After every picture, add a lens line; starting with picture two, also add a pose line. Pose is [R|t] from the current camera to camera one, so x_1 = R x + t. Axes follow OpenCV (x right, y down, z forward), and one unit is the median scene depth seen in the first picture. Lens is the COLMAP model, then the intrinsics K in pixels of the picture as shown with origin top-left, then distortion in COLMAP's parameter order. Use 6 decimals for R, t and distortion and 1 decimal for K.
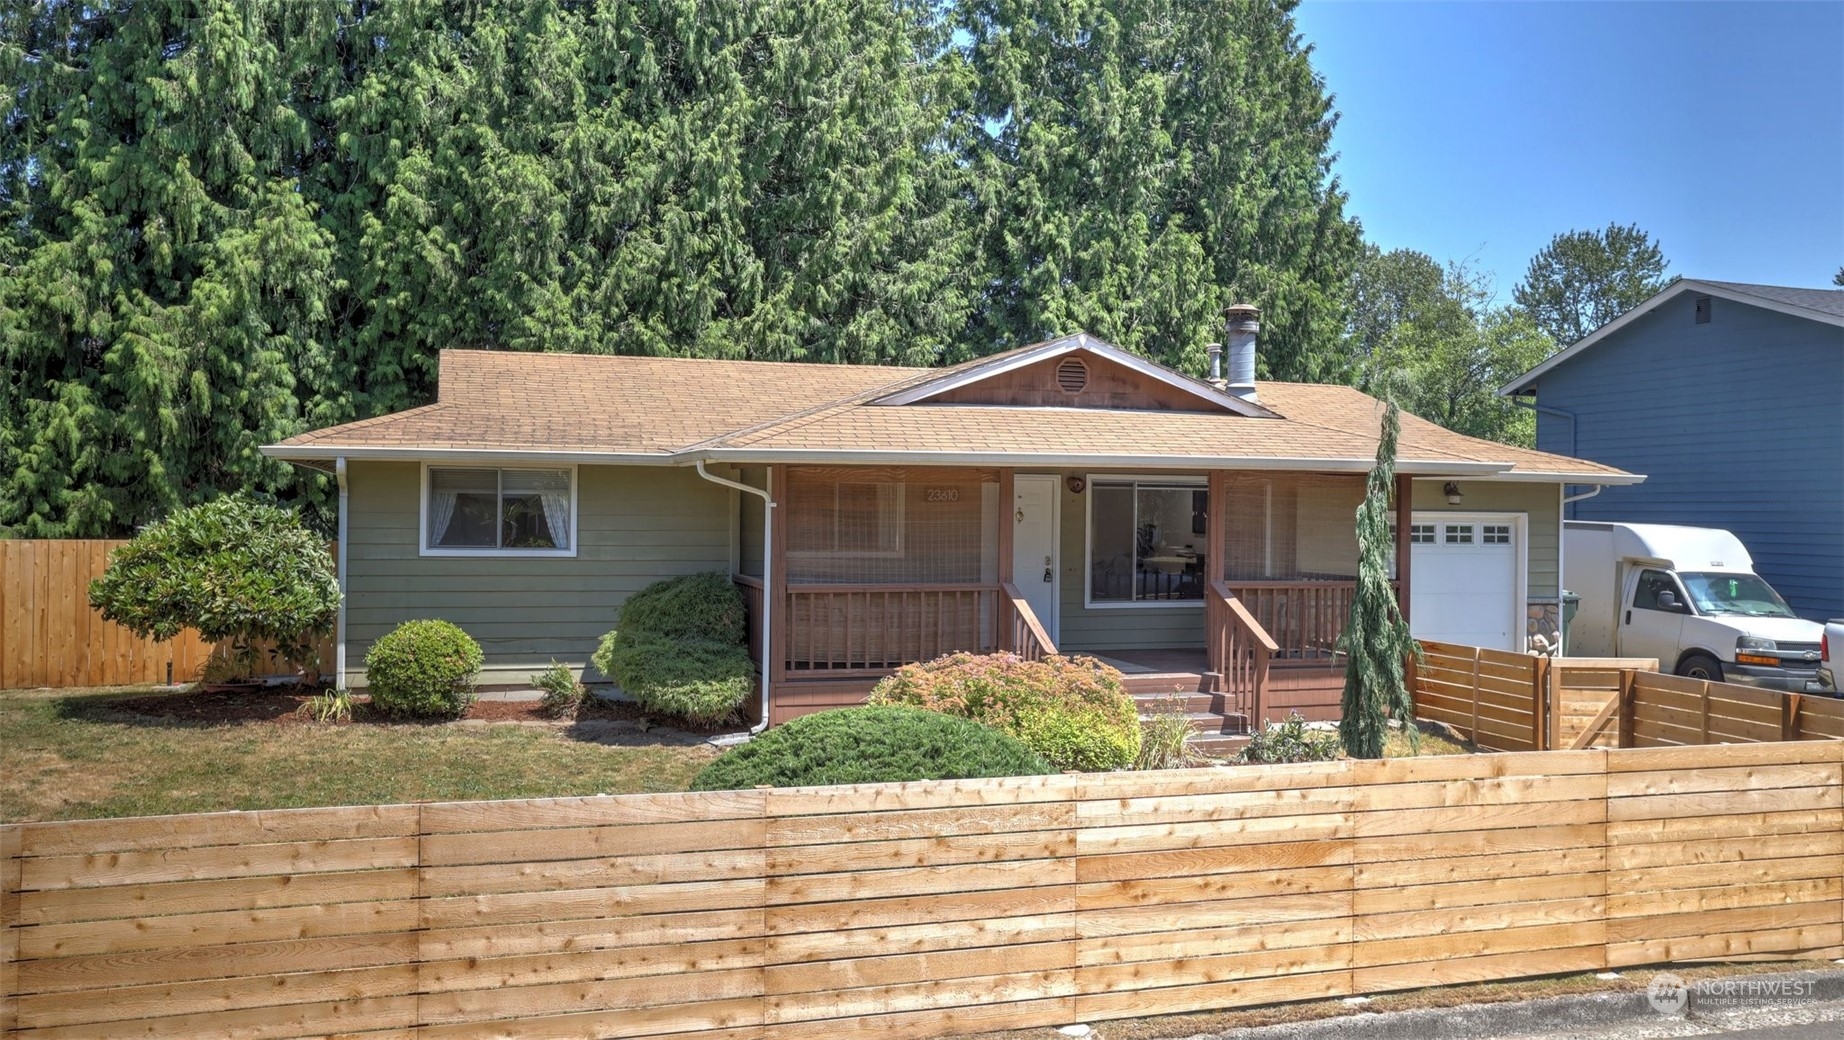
lens RADIAL K [[1513.3, 0, 922.0], [0, 1513.3, 520.0], [0, 0, 1]] dist [0.000438, 0.000950]
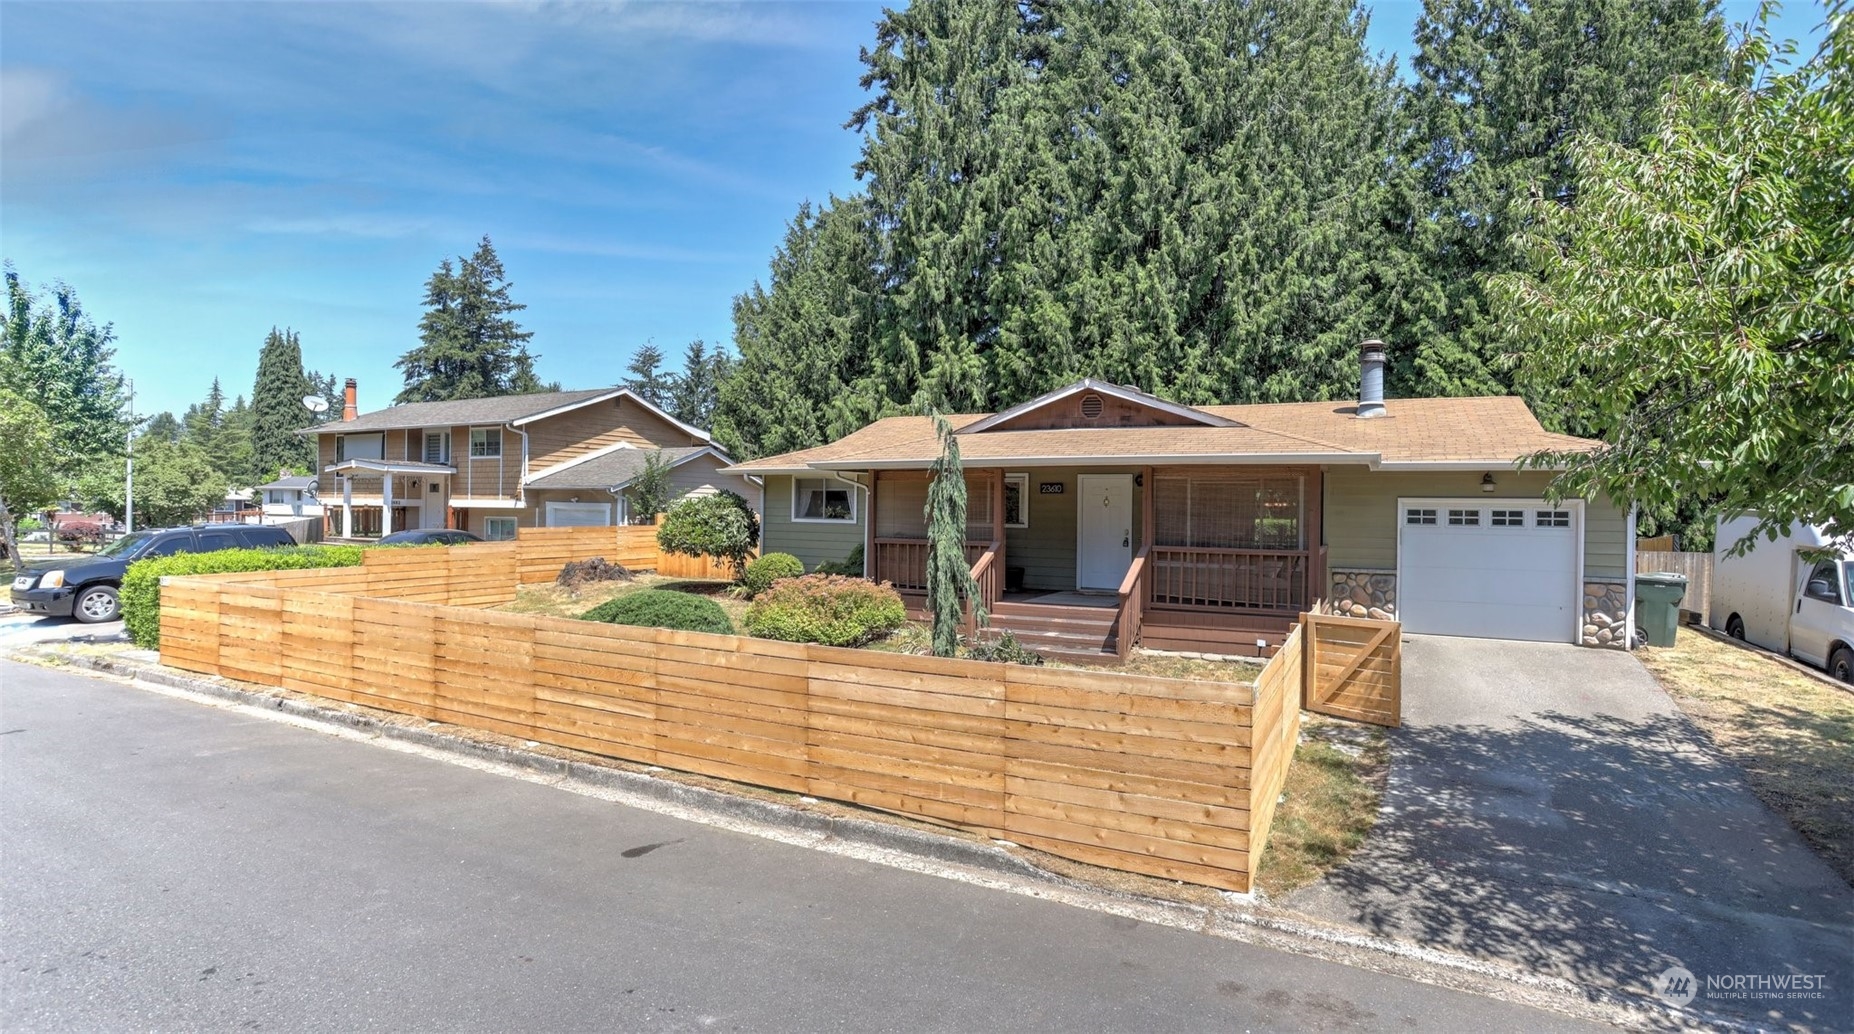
lens RADIAL K [[909.2, 0, 927.0], [0, 909.2, 517.0], [0, 0, 1]] dist [-0.078059, 0.044521]
pose [[0.710634, 0.006979, -0.703527, 0.369535], [-0.009888, 0.999951, -0.000069, 0.009246], [0.703492, 0.007005, 0.710668, 0.149364]]
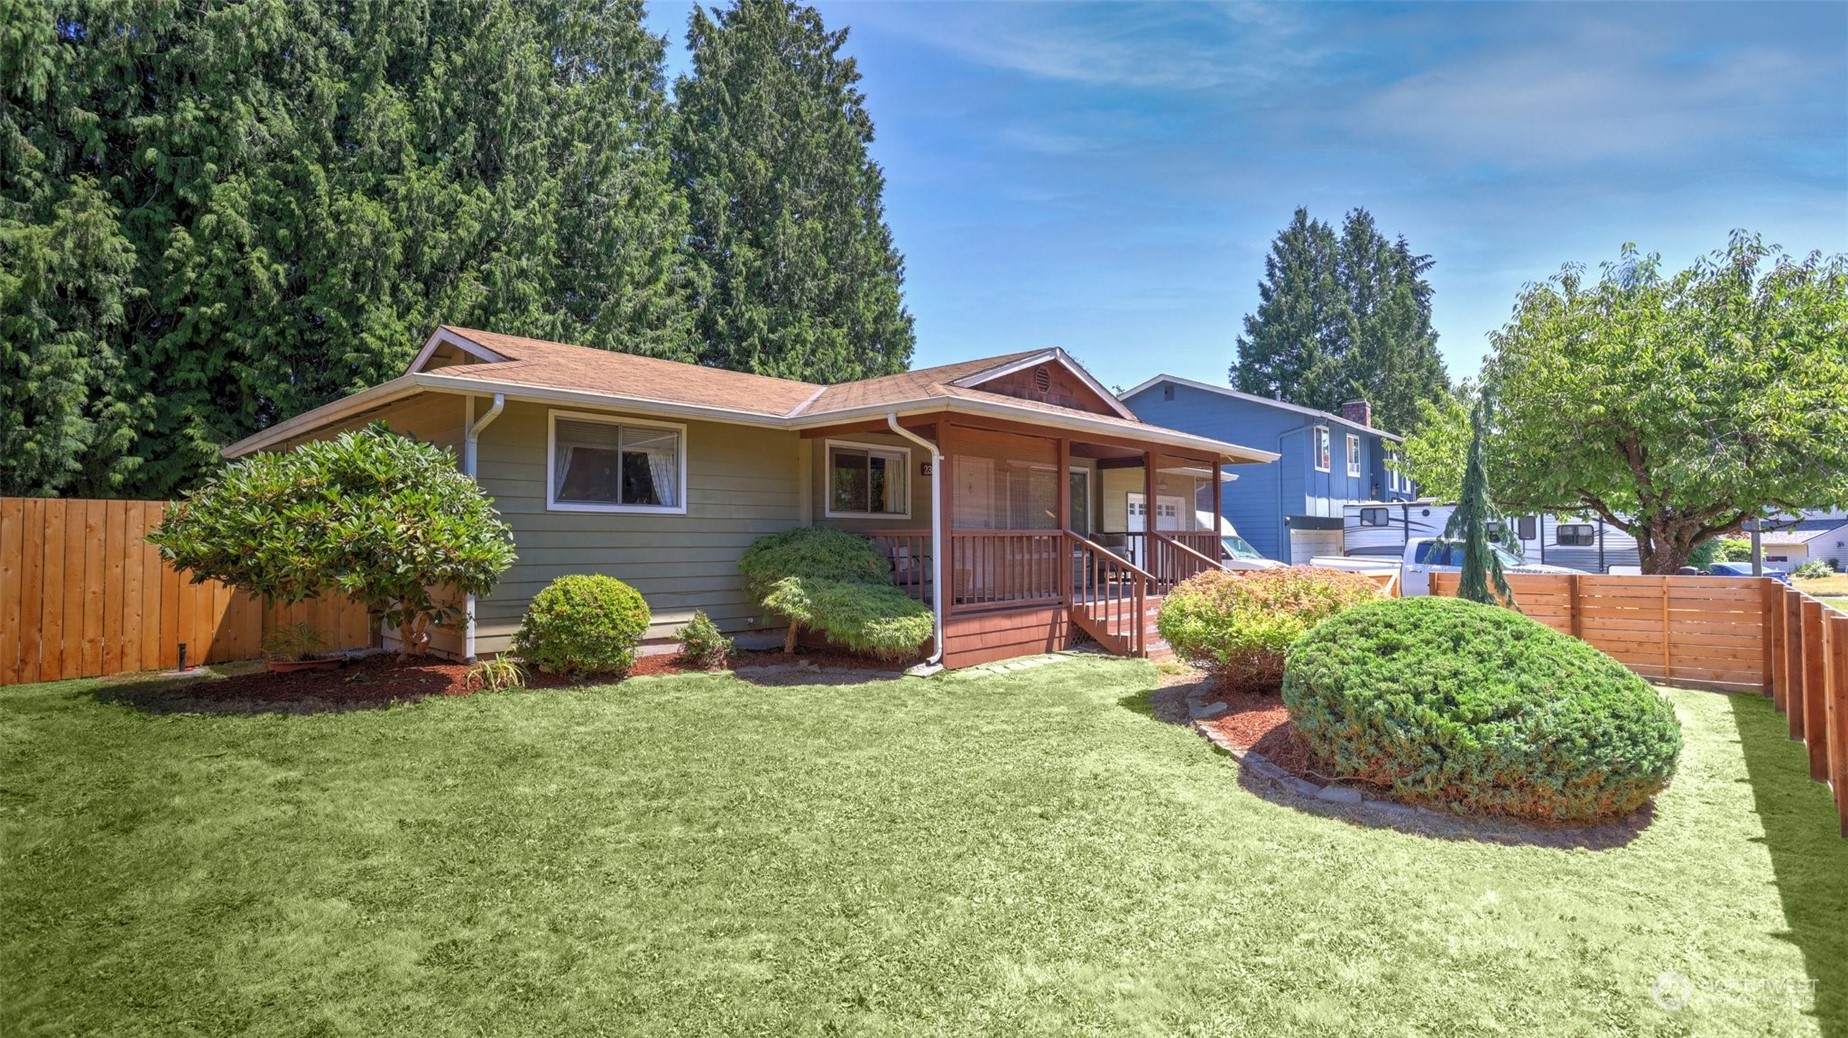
lens RADIAL K [[896.2, 0, 924.0], [0, 896.2, 519.0], [0, 0, 1]] dist [-0.073887, 0.026327]
pose [[0.855075, -0.002012, 0.518500, -0.237389], [0.018197, 0.999493, -0.026130, 0.027385], [-0.518184, 0.031779, 0.854678, 0.229901]]
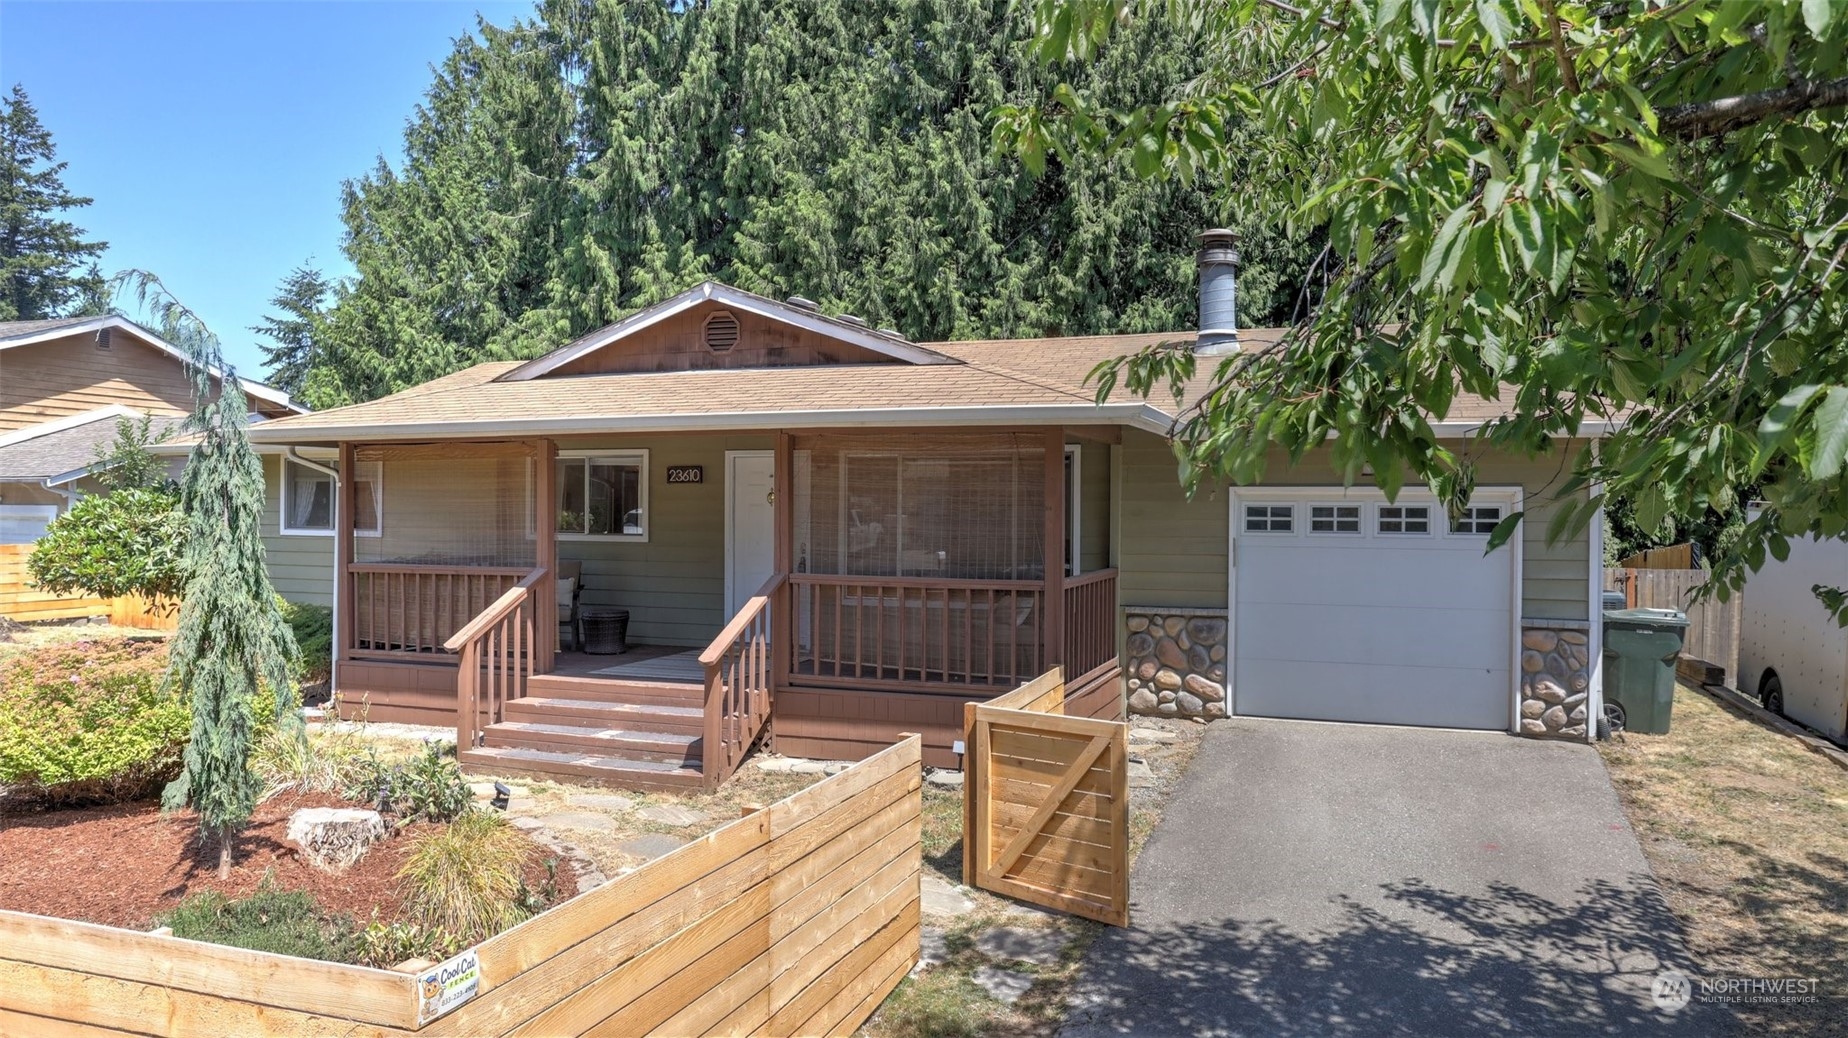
lens RADIAL K [[1267.4, 0, 924.0], [0, 1267.4, 519.0], [0, 0, 1]] dist [-0.070077, 0.115043]
pose [[0.790705, -0.000832, -0.612197, 0.380477], [-0.001672, 0.999992, -0.003518, 0.008096], [0.612195, 0.003805, 0.790697, 0.300815]]
